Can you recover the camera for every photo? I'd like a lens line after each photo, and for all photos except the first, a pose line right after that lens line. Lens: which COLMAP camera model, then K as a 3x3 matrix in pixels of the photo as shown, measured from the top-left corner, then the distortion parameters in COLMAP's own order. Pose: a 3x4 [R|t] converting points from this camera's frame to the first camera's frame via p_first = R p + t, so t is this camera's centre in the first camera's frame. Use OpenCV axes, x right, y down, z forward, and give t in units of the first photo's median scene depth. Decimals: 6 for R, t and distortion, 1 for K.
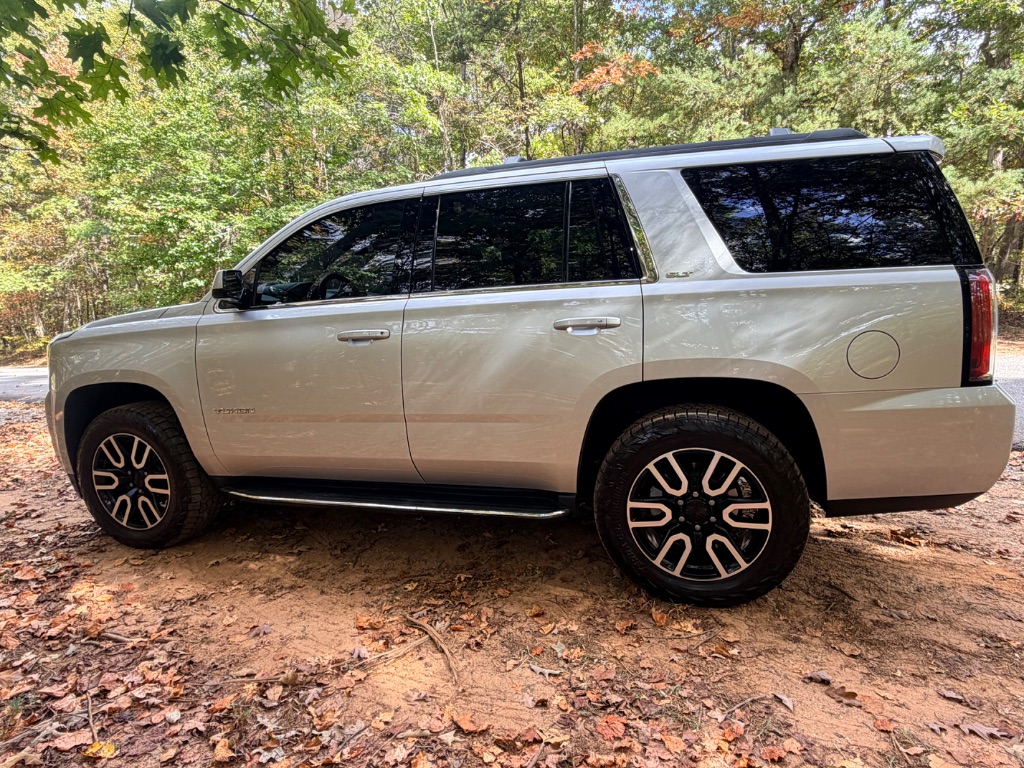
lens RADIAL K [[705.1, 0, 608.8], [0, 705.1, 356.8], [0, 0, 1]] dist [0.001498, -0.002586]
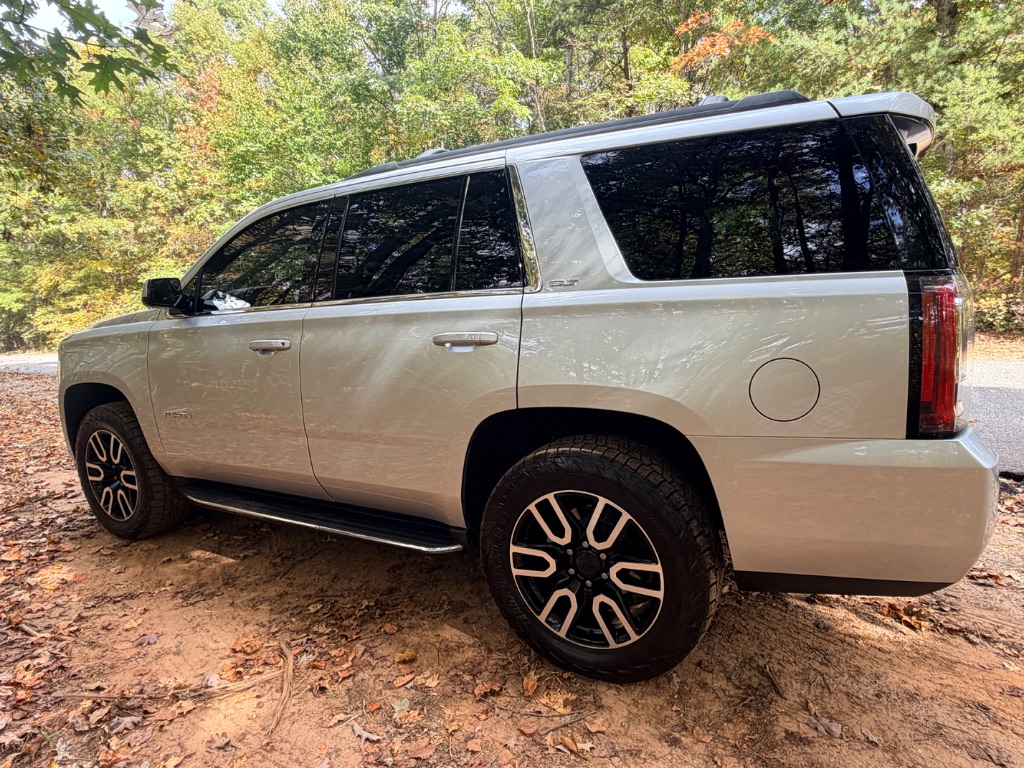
lens RADIAL K [[705.1, 0, 608.8], [0, 705.1, 356.8], [0, 0, 1]] dist [0.001498, -0.002586]
pose [[0.961622, 0.026111, -0.273131, 0.375580], [-0.019379, 0.999439, 0.027318, -0.051879], [0.273691, -0.020977, 0.961589, 0.206048]]
